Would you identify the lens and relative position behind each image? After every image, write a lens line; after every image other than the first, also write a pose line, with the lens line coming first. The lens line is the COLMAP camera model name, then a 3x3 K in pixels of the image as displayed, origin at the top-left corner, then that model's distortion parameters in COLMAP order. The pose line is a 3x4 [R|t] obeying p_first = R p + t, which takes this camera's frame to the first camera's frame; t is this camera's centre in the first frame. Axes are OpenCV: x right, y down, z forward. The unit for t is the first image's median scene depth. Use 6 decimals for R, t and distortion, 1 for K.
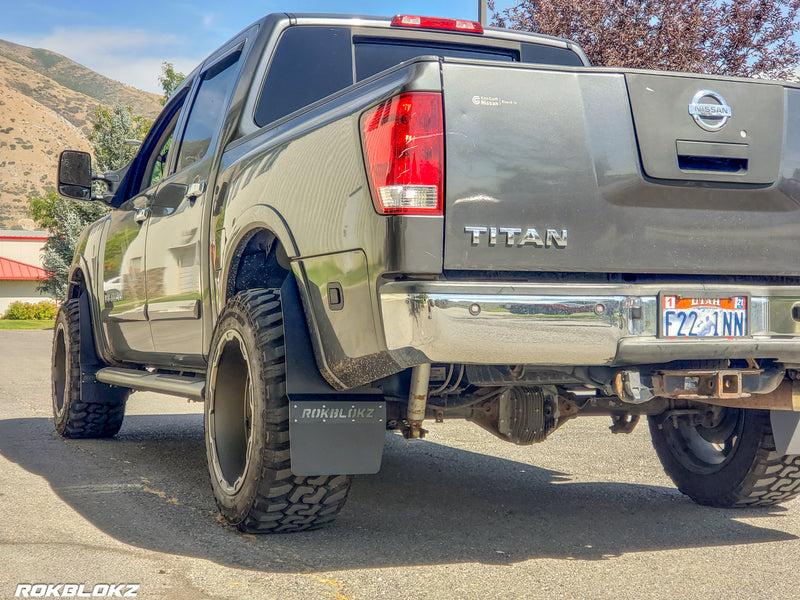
lens RADIAL K [[1346.5, 0, 382.2], [0, 1346.5, 281.3], [0, 0, 1]] dist [0.087765, 0.000000]
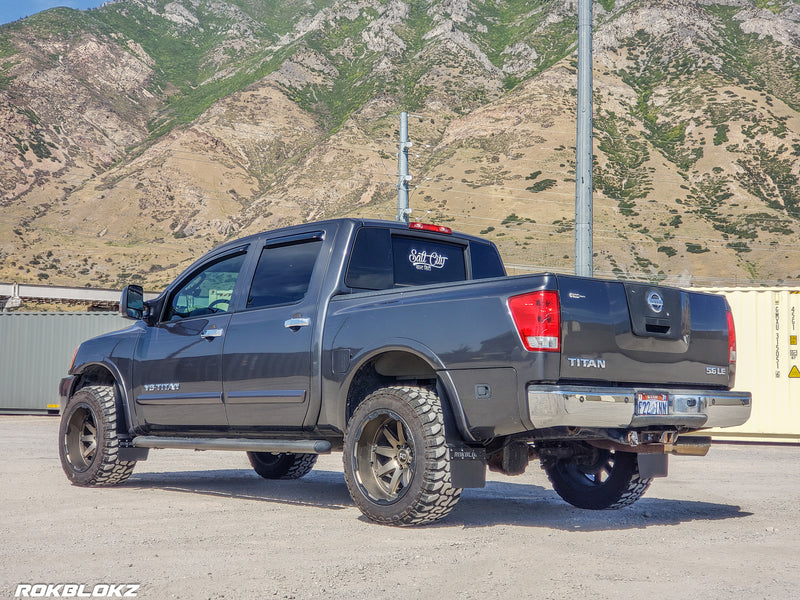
lens RADIAL K [[1221.2, 0, 394.6], [0, 1221.2, 277.7], [0, 0, 1]] dist [0.049002, 0.000000]
pose [[0.936047, 0.046720, 0.348759, -0.742989], [-0.019445, 0.996500, -0.081302, -0.005653], [-0.351337, 0.069321, 0.933679, -0.562375]]
